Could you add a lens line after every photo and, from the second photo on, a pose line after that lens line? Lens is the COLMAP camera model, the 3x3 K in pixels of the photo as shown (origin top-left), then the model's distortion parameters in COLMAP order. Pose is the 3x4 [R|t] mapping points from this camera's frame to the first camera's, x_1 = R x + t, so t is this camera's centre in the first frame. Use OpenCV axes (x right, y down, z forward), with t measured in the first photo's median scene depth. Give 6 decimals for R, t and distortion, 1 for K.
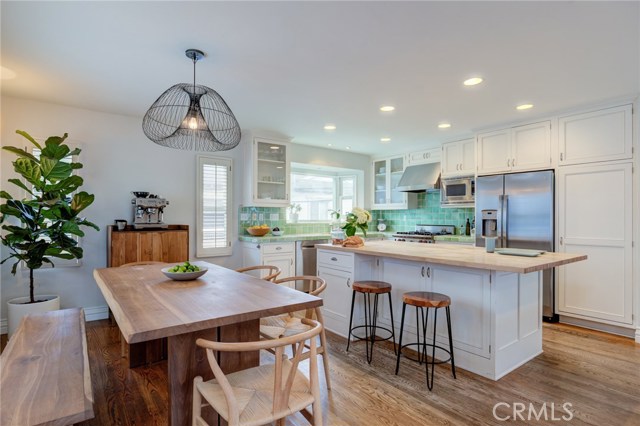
lens RADIAL K [[328.2, 0, 317.8], [0, 328.2, 215.4], [0, 0, 1]] dist [-0.005187, -0.000428]
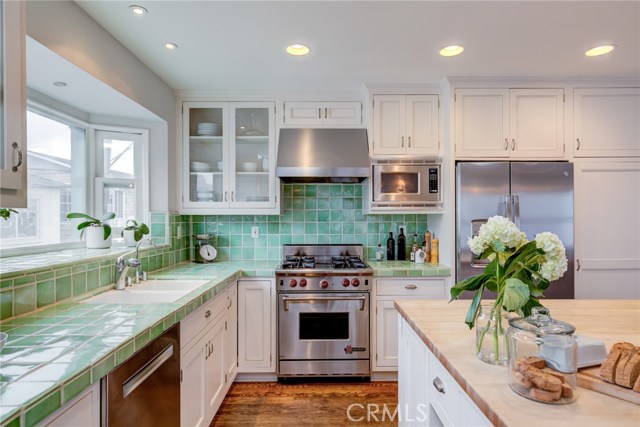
lens RADIAL K [[400.0, 0, 318.2], [0, 400.0, 215.8], [0, 0, 1]] dist [0.010824, 0.001012]
pose [[0.612844, -0.004607, 0.790191, -0.181133], [0.000268, 0.999984, 0.005622, -0.022372], [-0.790204, -0.003234, 0.612835, 0.628688]]
